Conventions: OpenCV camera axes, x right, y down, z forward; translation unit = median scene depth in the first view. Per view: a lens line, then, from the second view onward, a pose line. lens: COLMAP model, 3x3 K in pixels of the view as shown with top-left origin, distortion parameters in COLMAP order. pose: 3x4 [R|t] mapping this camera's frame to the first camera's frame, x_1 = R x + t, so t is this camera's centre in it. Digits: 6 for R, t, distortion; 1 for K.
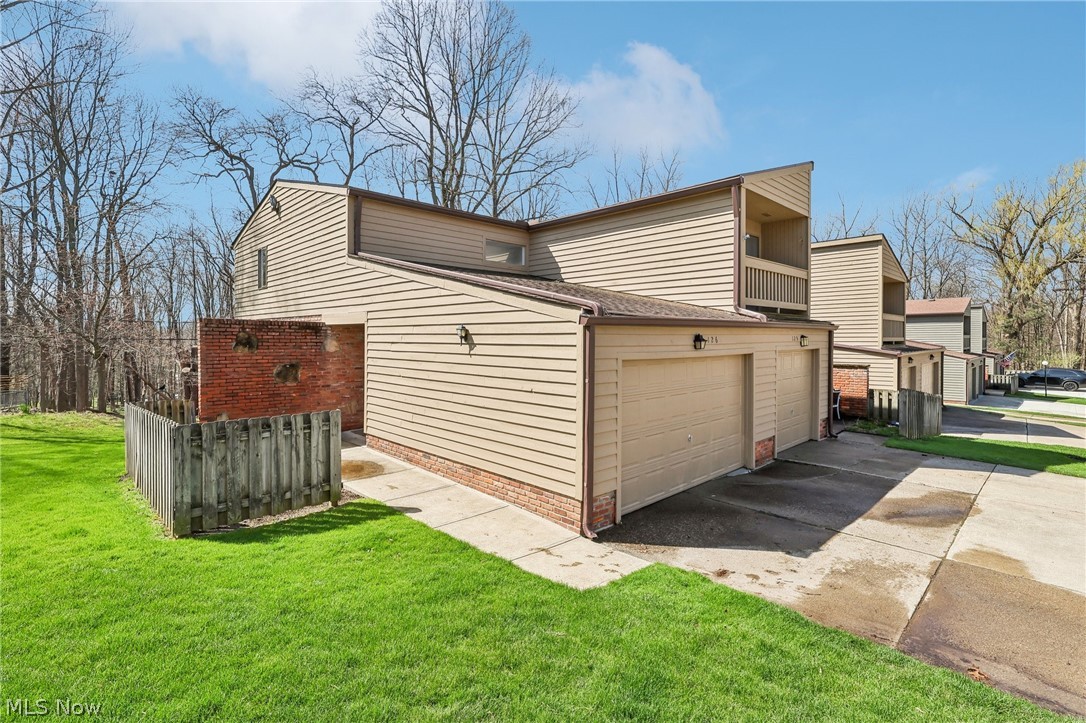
lens RADIAL K [[512.1, 0, 543.6], [0, 512.1, 340.7], [0, 0, 1]] dist [-0.008937, 0.000202]
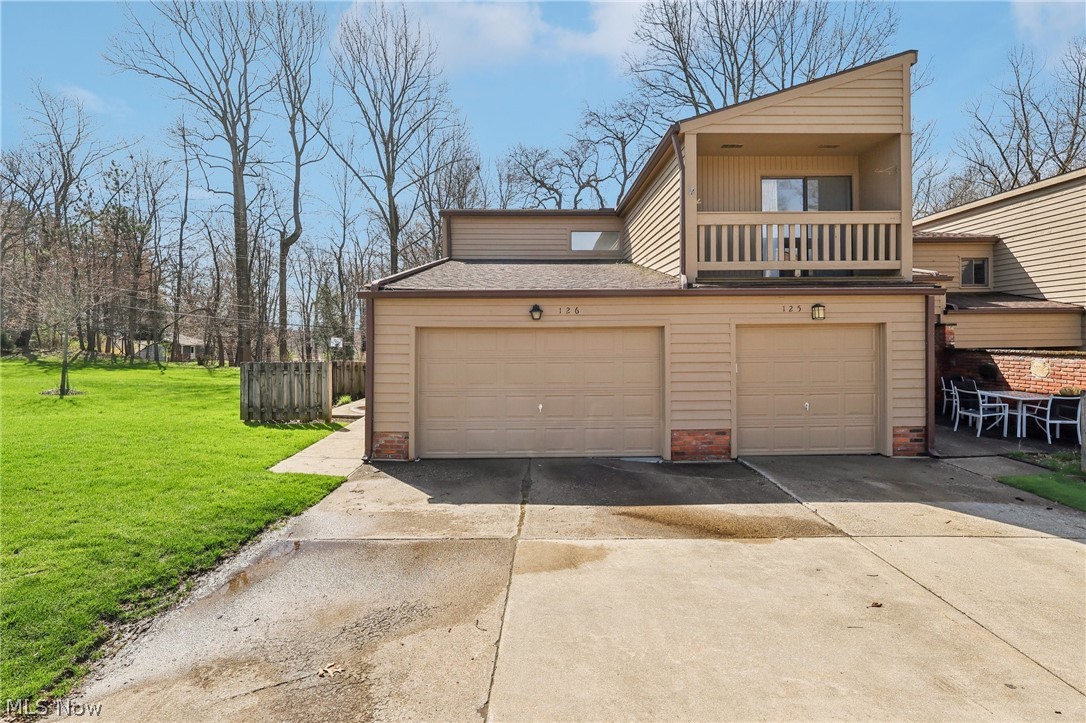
lens RADIAL K [[517.0, 0, 542.9], [0, 517.0, 336.4], [0, 0, 1]] dist [0.004965, 0.001163]
pose [[0.730320, -0.004824, -0.683088, 1.243948], [-0.001565, 0.999961, -0.008734, 0.074282], [0.683103, 0.007448, 0.730284, 0.308265]]
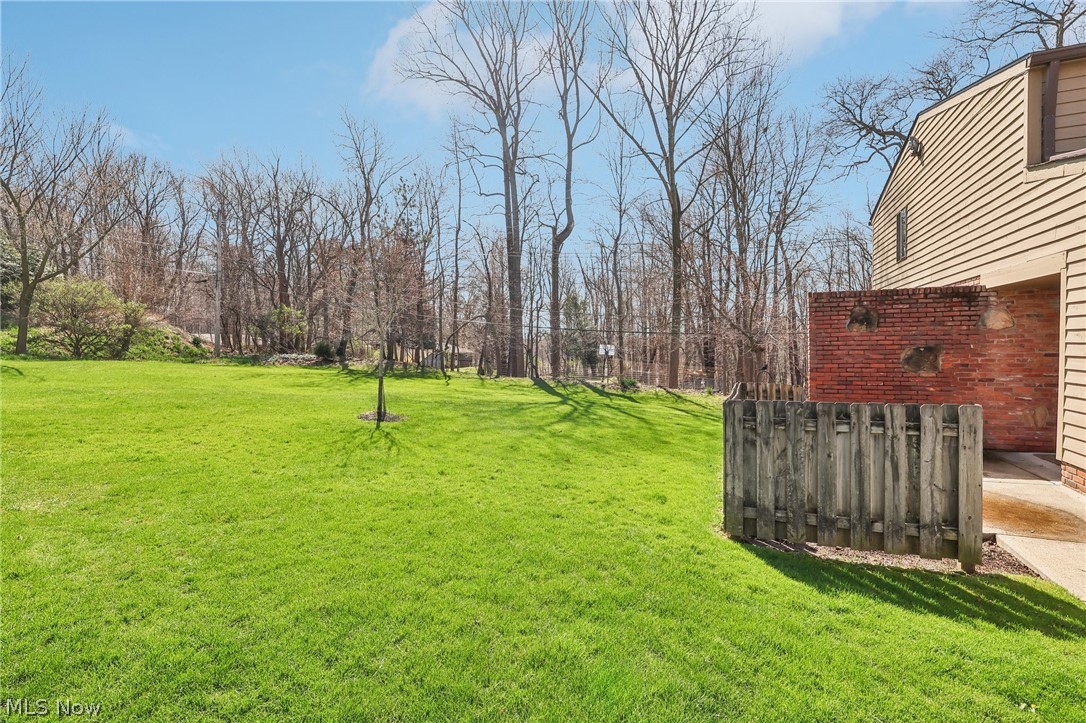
lens RADIAL K [[507.9, 0, 543.6], [0, 507.9, 359.0], [0, 0, 1]] dist [0.000933, 0.000555]
pose [[0.400706, 0.016050, -0.916066, -0.084133], [0.010918, 0.999692, 0.022291, 0.070454], [0.916142, -0.018933, 0.400407, 0.356954]]
